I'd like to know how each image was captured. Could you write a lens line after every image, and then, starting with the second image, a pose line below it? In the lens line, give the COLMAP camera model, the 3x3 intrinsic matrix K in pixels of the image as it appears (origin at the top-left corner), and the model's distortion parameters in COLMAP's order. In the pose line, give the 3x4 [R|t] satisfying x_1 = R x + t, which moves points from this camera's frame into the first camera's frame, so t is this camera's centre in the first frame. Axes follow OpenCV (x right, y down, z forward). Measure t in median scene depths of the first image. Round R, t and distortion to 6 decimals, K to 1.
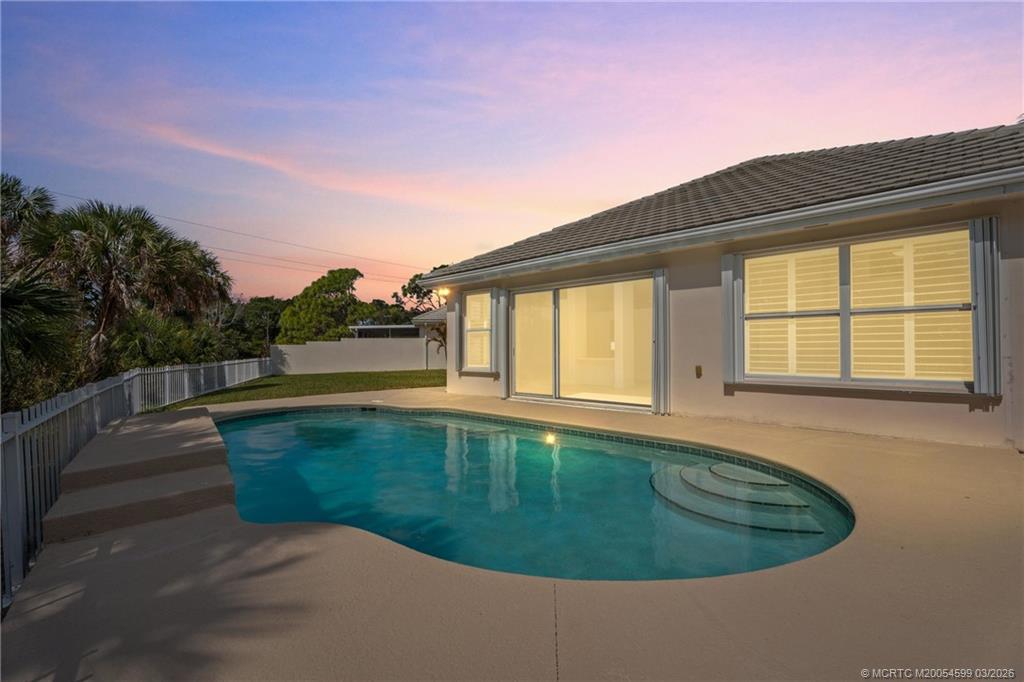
lens RADIAL K [[469.5, 0, 511.4], [0, 469.5, 347.4], [0, 0, 1]] dist [-0.004187, 0.000090]
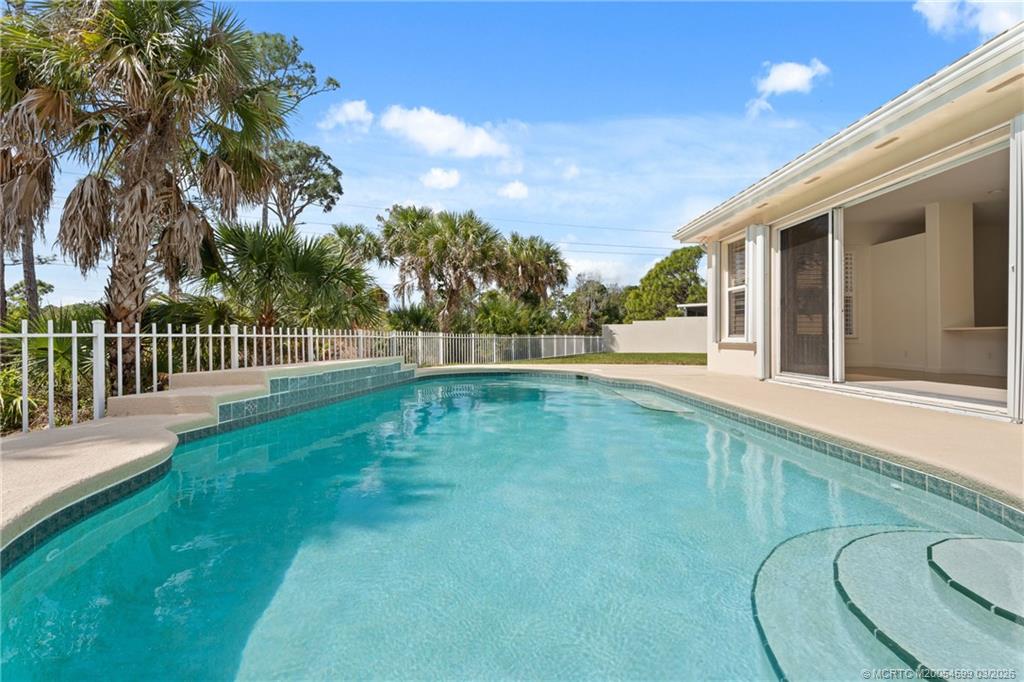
lens RADIAL K [[469.5, 0, 503.7], [0, 469.5, 339.9], [0, 0, 1]] dist [-0.004187, 0.000090]
pose [[0.709676, 0.015217, -0.704364, 0.057083], [-0.007544, 0.999874, 0.014001, 0.011714], [0.704488, -0.004622, 0.709701, 0.061474]]
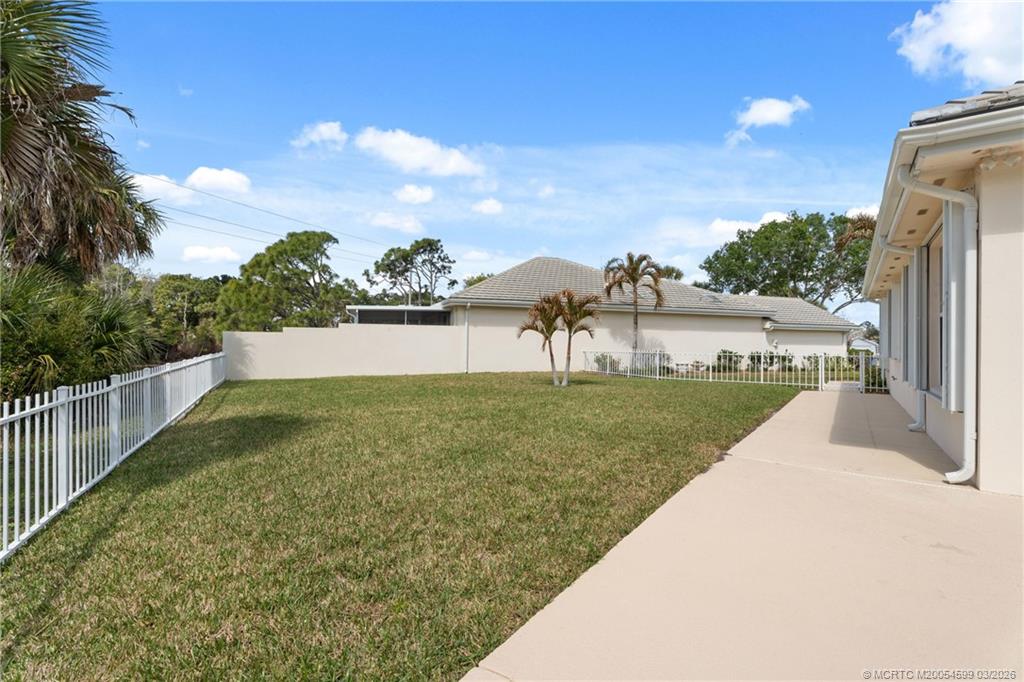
lens RADIAL K [[469.5, 0, 501.7], [0, 469.5, 339.2], [0, 0, 1]] dist [-0.004187, 0.000090]
pose [[0.990759, 0.018230, 0.134401, -0.165028], [-0.017788, 0.999832, -0.004484, 0.001306], [-0.134460, 0.002052, 0.990917, 0.240989]]
